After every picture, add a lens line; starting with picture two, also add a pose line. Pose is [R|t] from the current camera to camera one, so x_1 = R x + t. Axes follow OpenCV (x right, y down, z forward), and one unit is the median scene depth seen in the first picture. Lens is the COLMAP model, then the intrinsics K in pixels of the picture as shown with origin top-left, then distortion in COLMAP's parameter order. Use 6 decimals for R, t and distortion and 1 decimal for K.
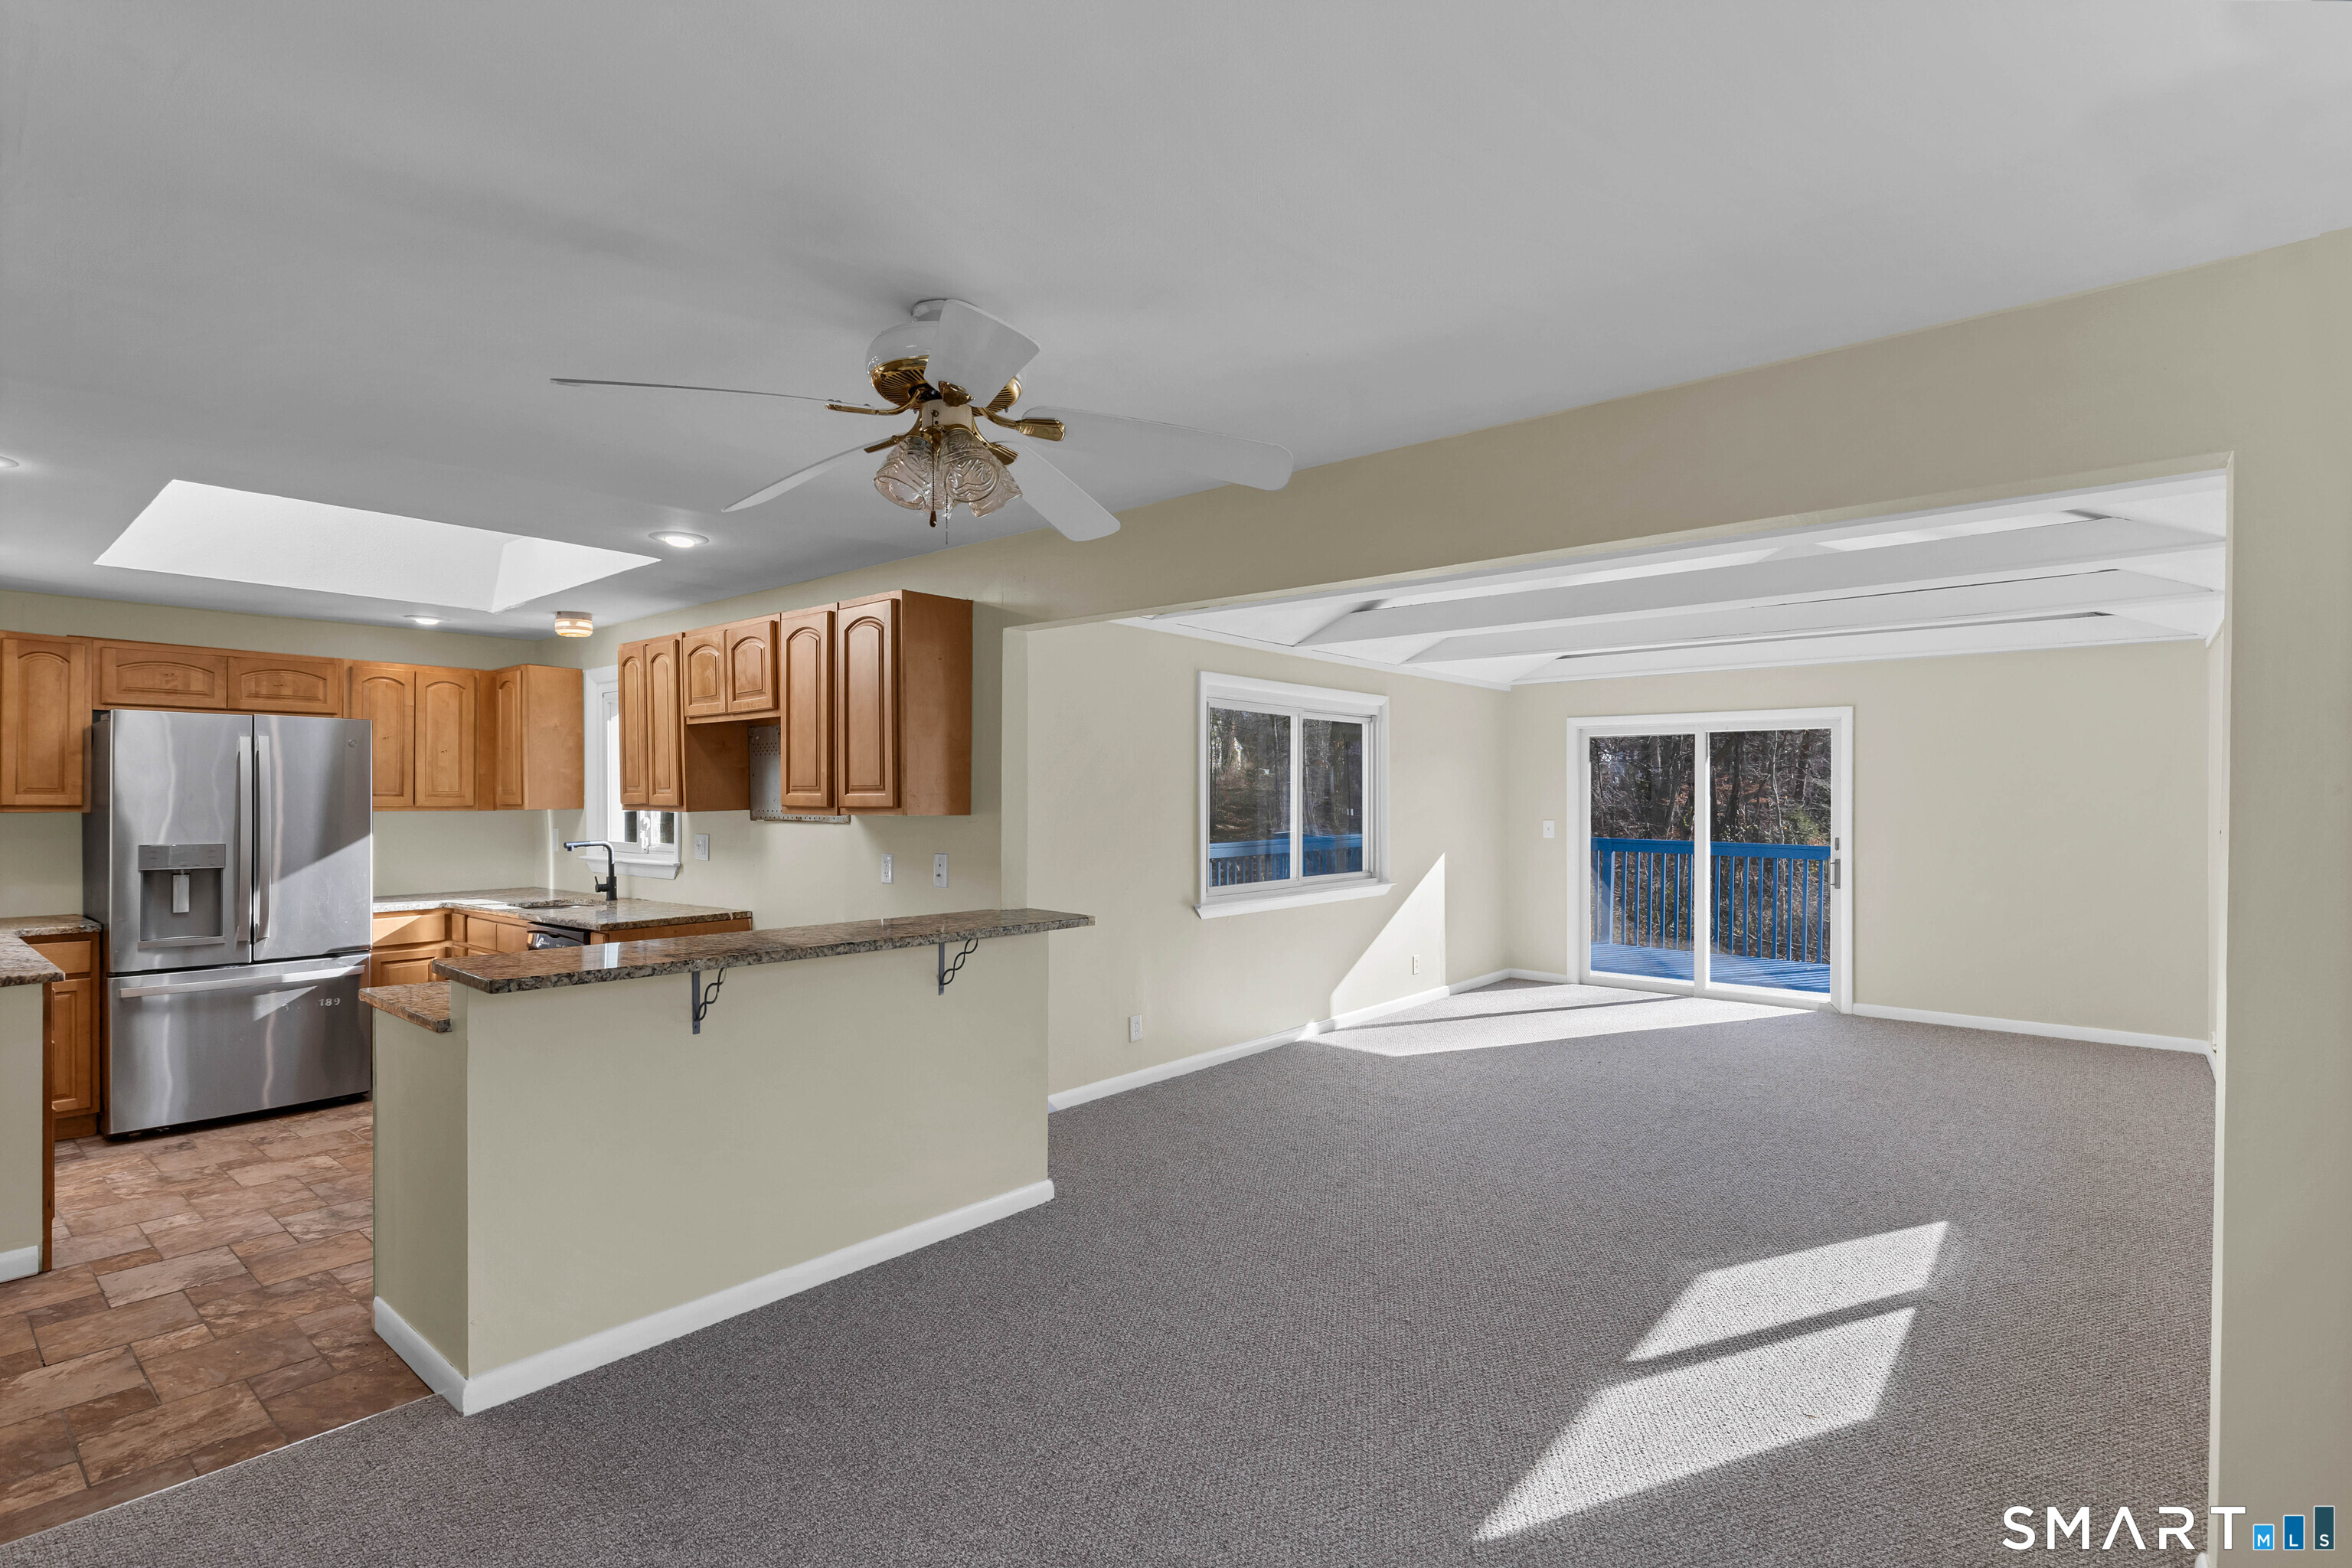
lens RADIAL K [[1119.0, 0, 1160.0], [0, 1119.0, 800.5], [0, 0, 1]] dist [-0.006940, 0.000660]
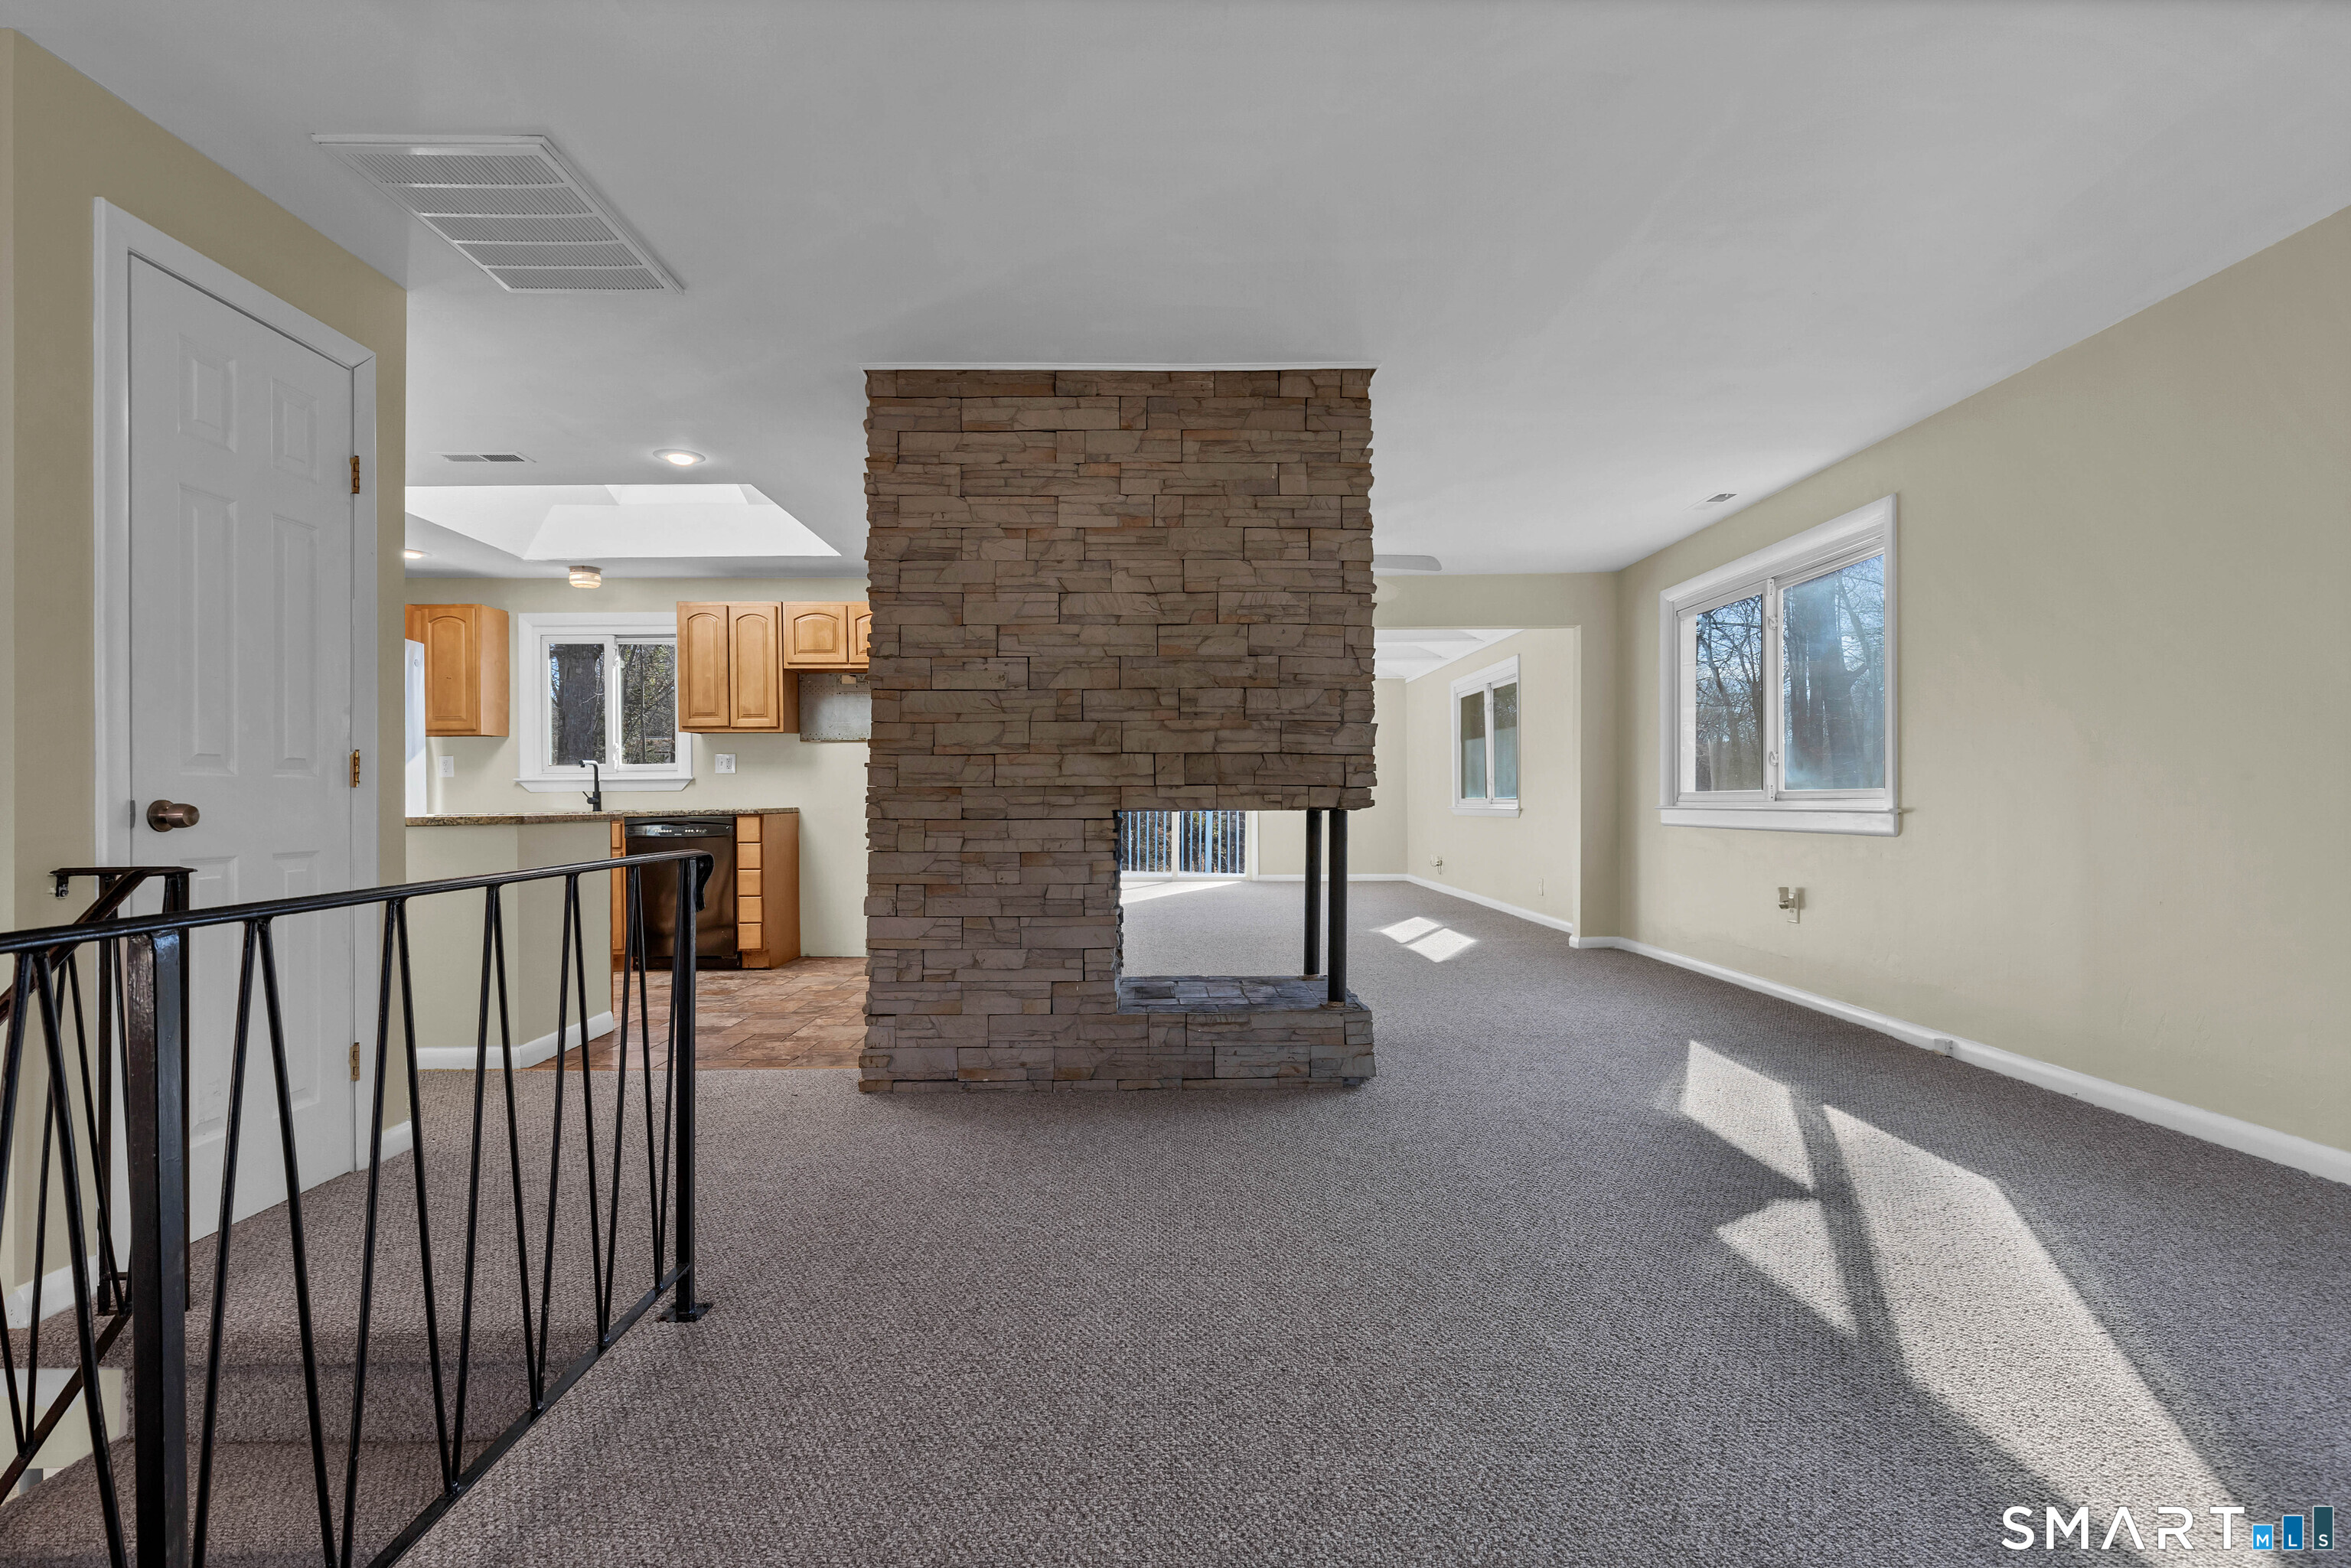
lens RADIAL K [[1118.4, 0, 1192.3], [0, 1118.4, 825.1], [0, 0, 1]] dist [-0.006940, 0.000660]
pose [[0.738065, -0.019925, 0.674435, -0.812630], [0.009890, 0.999776, 0.018712, 0.086470], [-0.674657, -0.007141, 0.738097, -0.300365]]
